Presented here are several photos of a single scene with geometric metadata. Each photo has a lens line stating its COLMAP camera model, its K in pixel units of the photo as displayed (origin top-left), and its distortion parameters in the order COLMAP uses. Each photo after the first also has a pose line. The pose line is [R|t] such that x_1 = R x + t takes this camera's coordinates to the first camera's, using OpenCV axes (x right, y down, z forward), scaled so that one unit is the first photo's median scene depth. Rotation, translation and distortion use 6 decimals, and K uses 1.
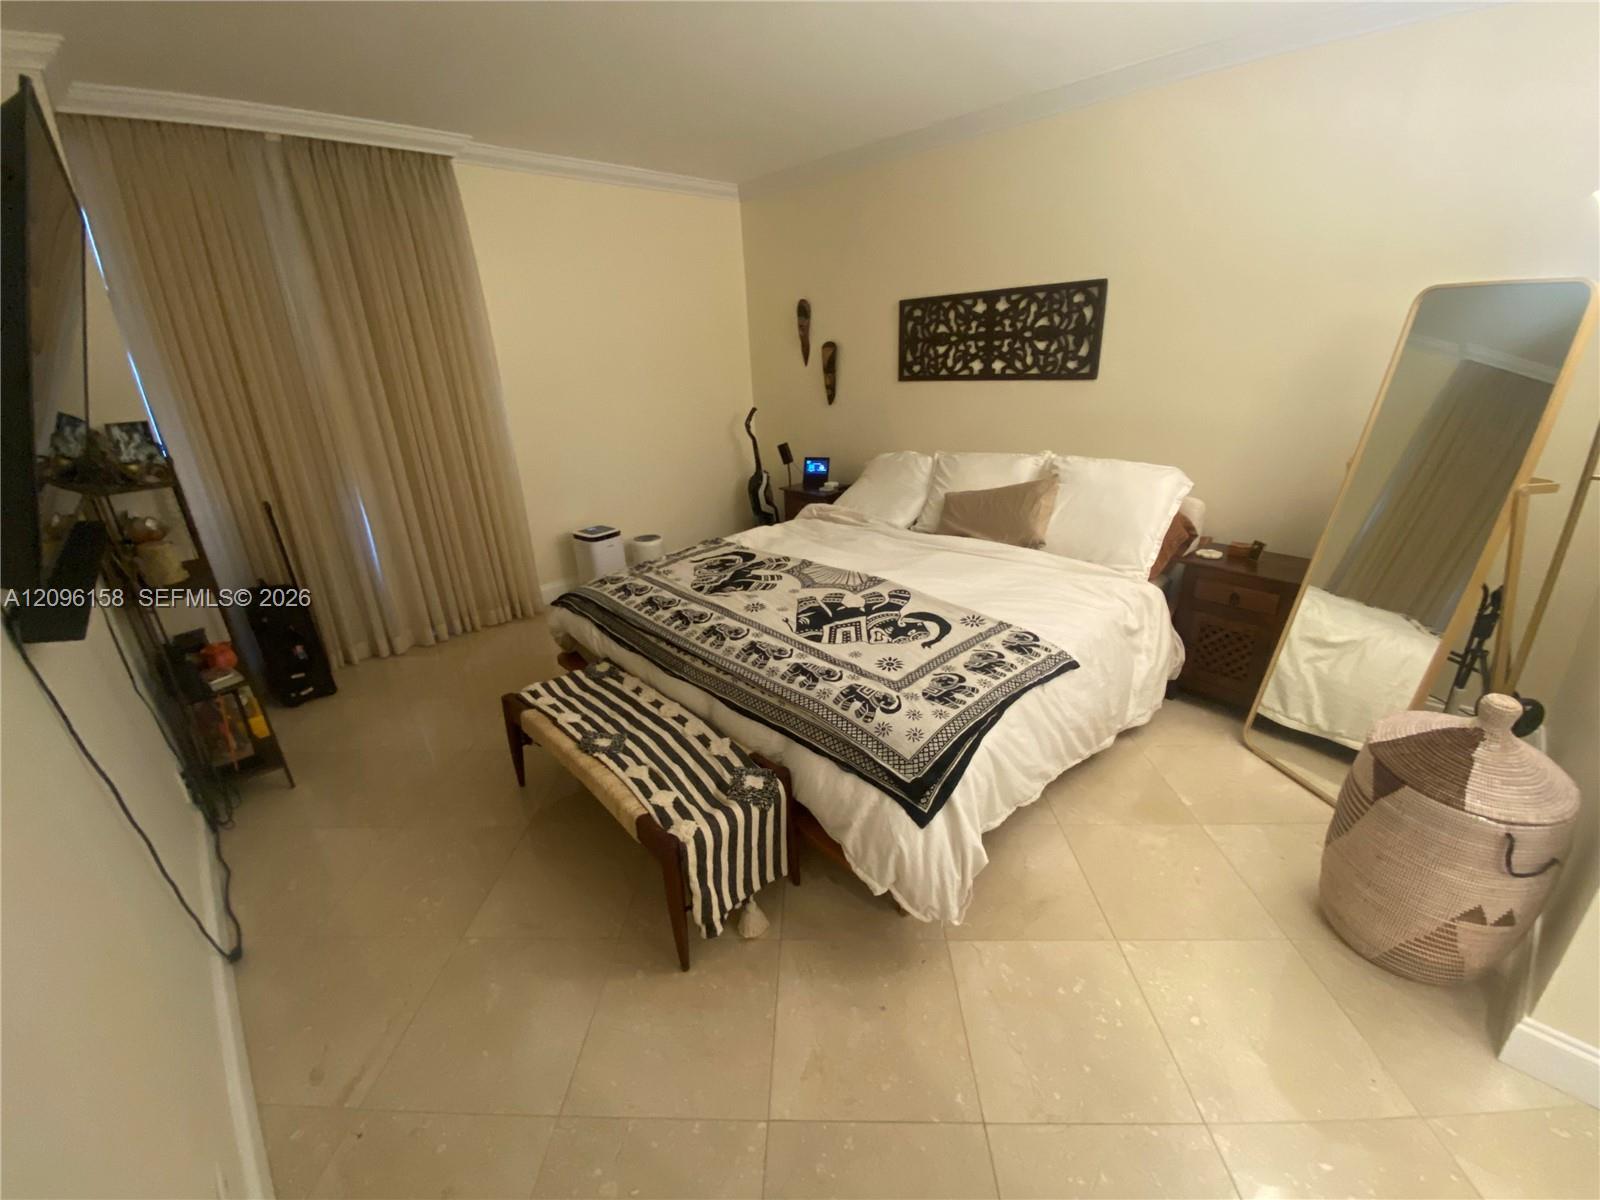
lens RADIAL K [[650.7, 0, 800.0], [0, 650.7, 600.0], [0, 0, 1]] dist [-0.009391, -0.008919]
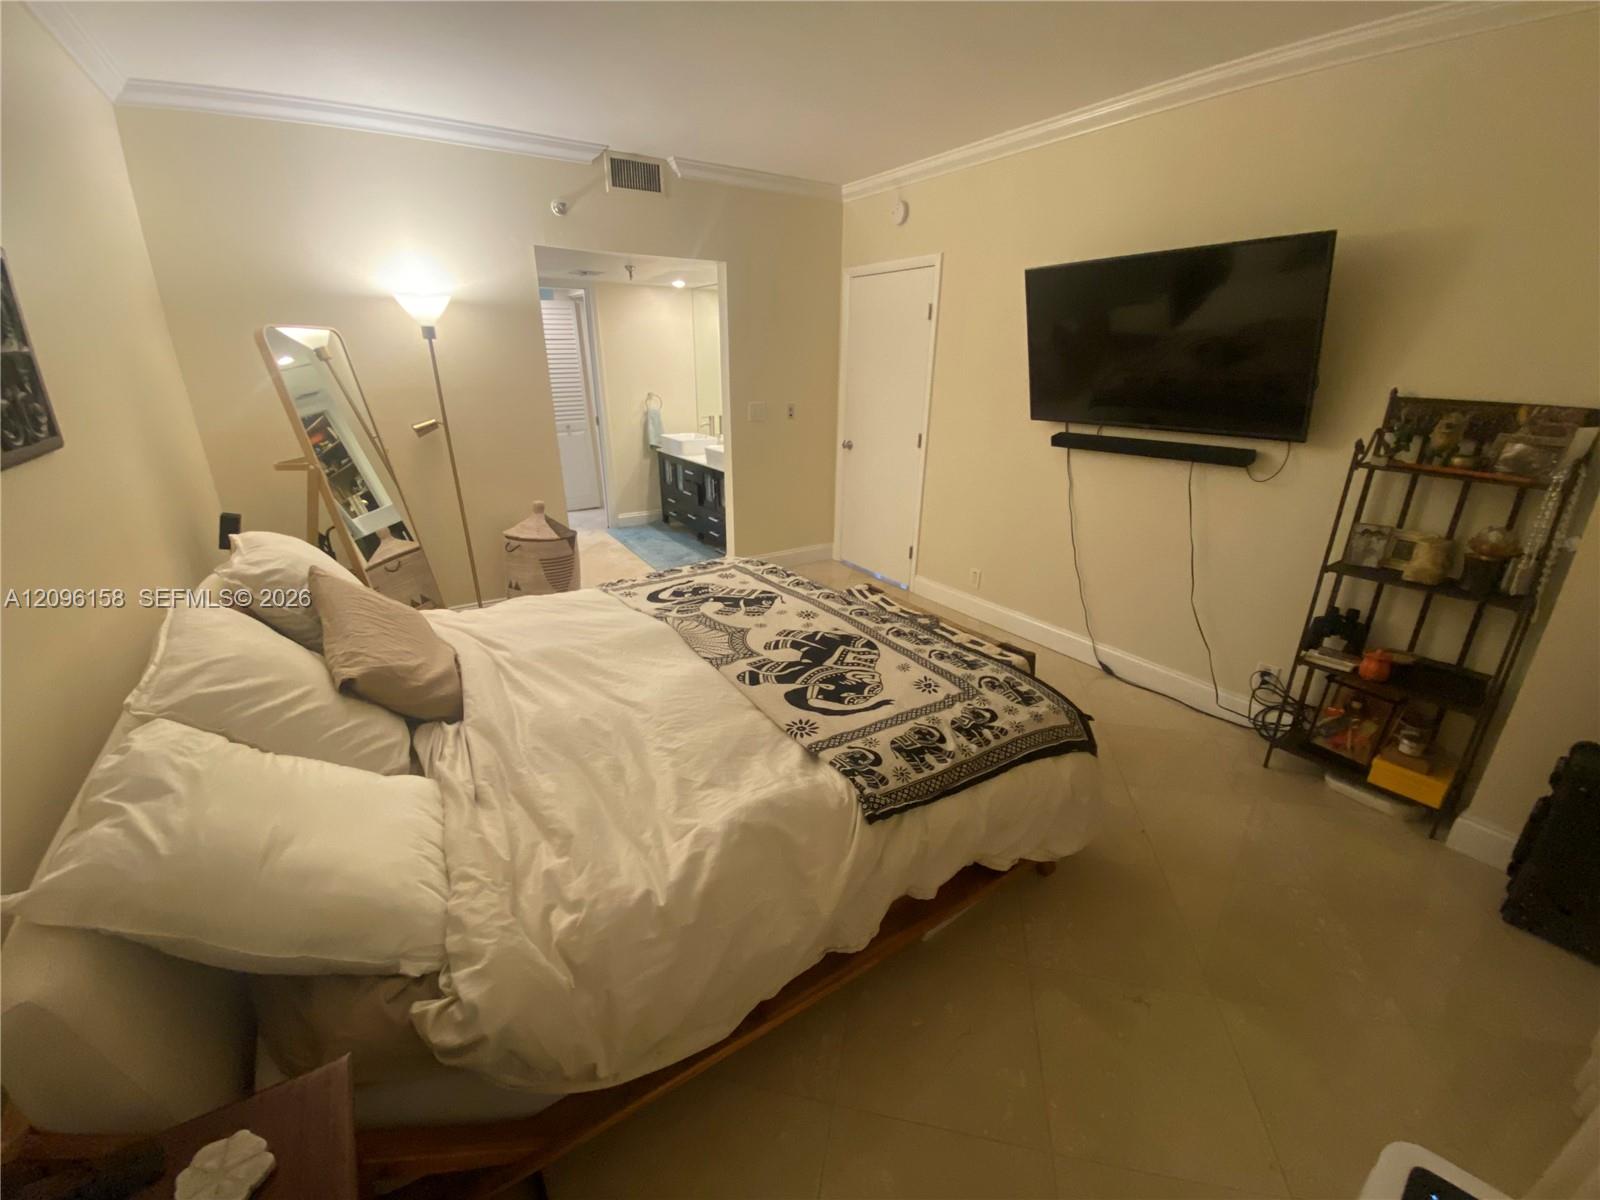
lens RADIAL K [[650.7, 0, 800.0], [0, 650.7, 600.0], [0, 0, 1]] dist [-0.009391, -0.008919]
pose [[-0.985140, -0.036151, 0.167909, -0.218535], [0.080905, 0.764676, 0.639316, -0.628757], [-0.151507, 0.643400, -0.750388, 1.689090]]
